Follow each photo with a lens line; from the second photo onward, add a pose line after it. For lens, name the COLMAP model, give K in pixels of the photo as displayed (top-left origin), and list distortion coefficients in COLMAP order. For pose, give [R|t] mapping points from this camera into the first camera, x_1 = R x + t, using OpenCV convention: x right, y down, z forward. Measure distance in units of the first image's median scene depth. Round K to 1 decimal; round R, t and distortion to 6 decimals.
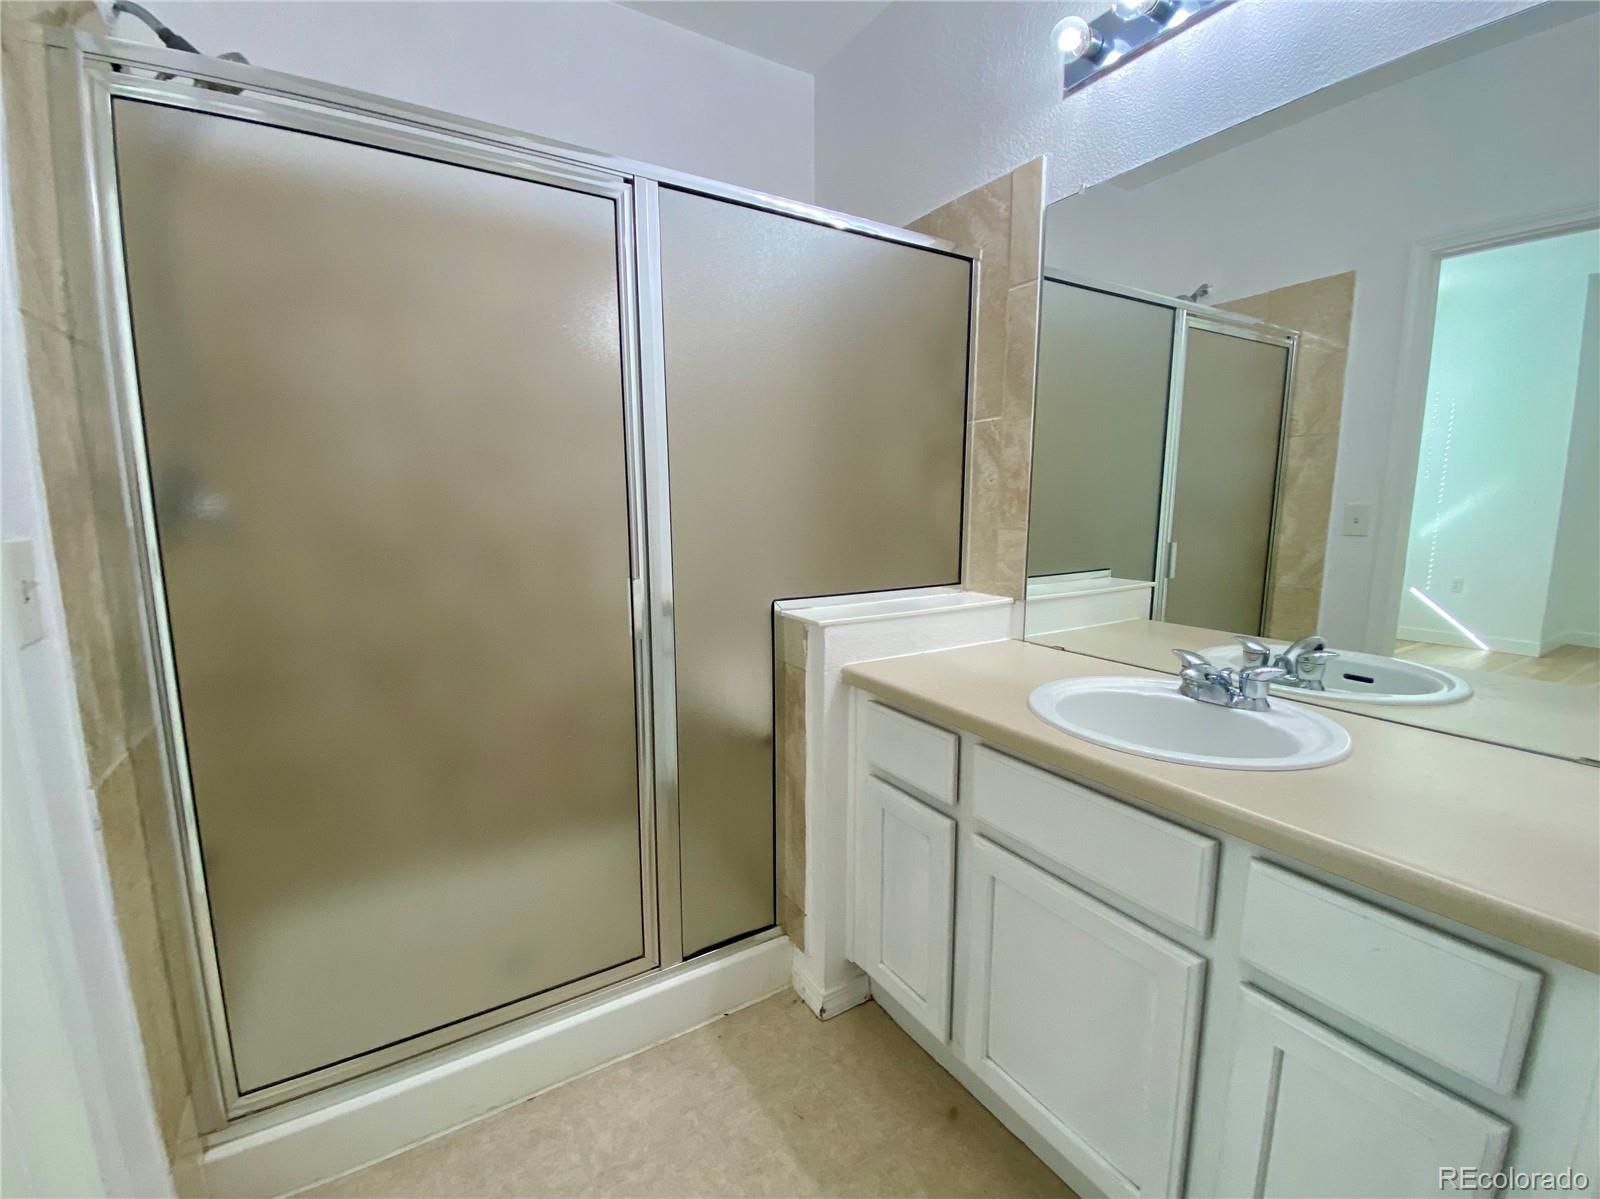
lens RADIAL K [[732.7, 0, 800.0], [0, 732.7, 599.5], [0, 0, 1]] dist [0.000189, -0.000448]
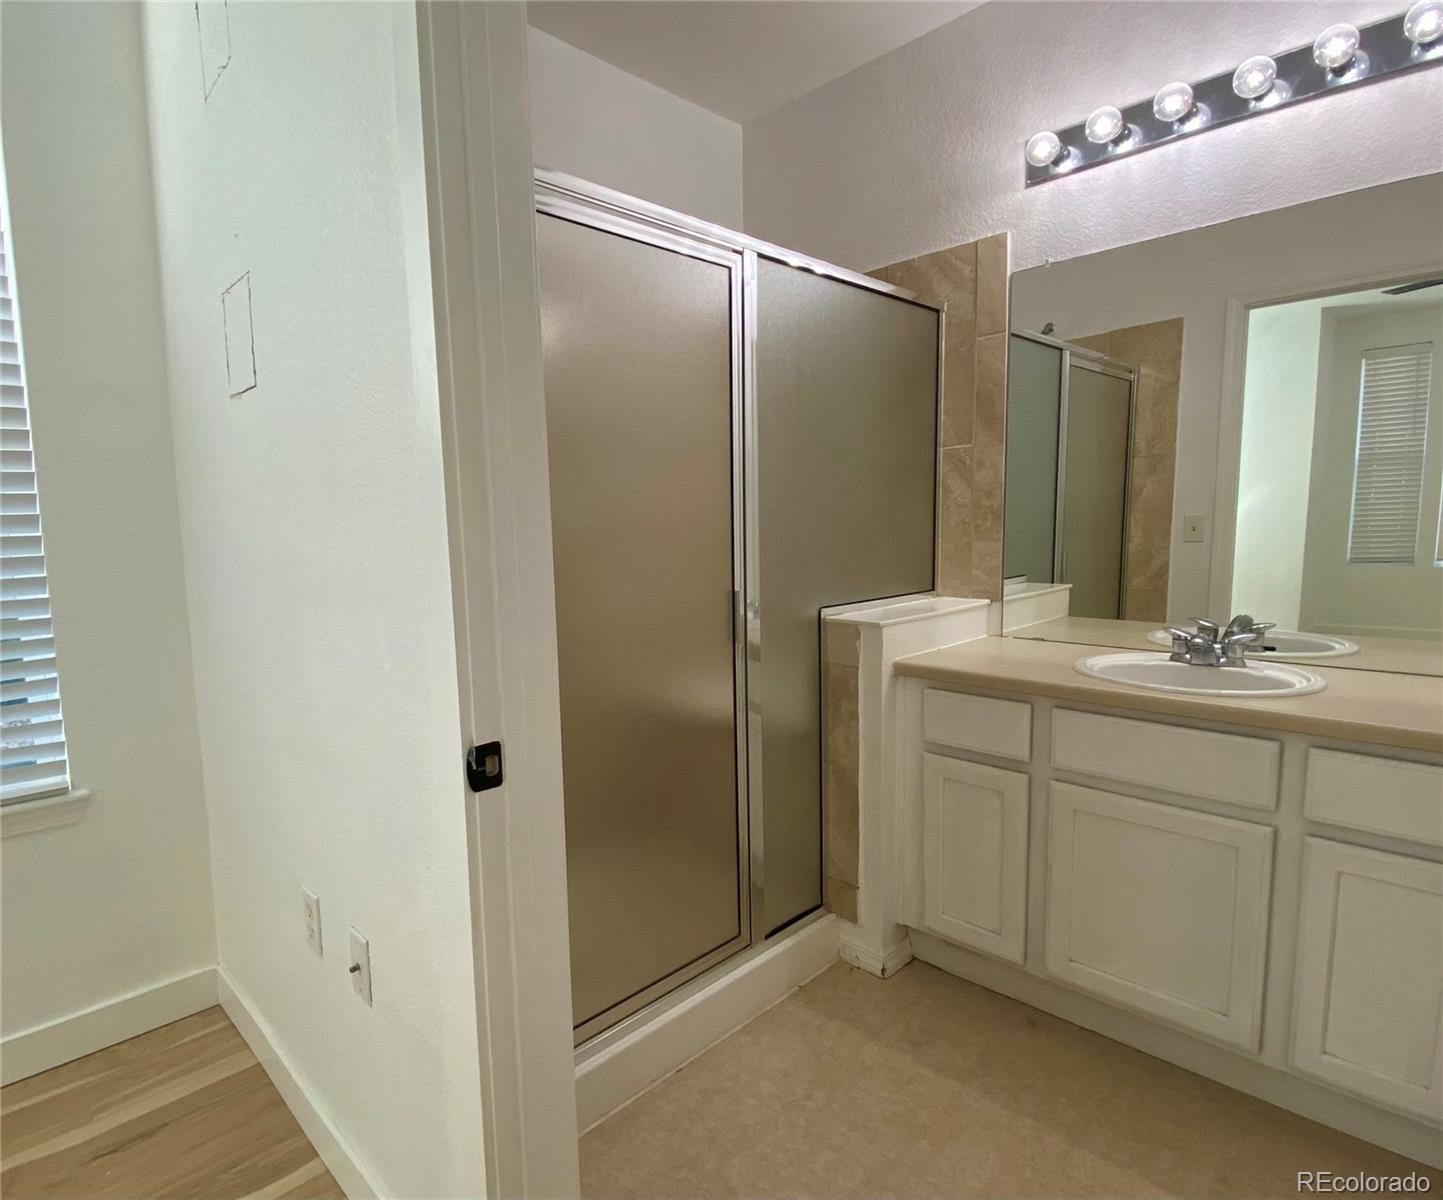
lens RADIAL K [[808.3, 0, 721.5], [0, 808.3, 600.0], [0, 0, 1]] dist [0.002993, -0.000442]
pose [[0.978553, -0.043459, 0.201359, -0.398747], [0.052096, 0.997927, -0.037796, 0.025922], [-0.199299, 0.047475, 0.978788, -0.174147]]
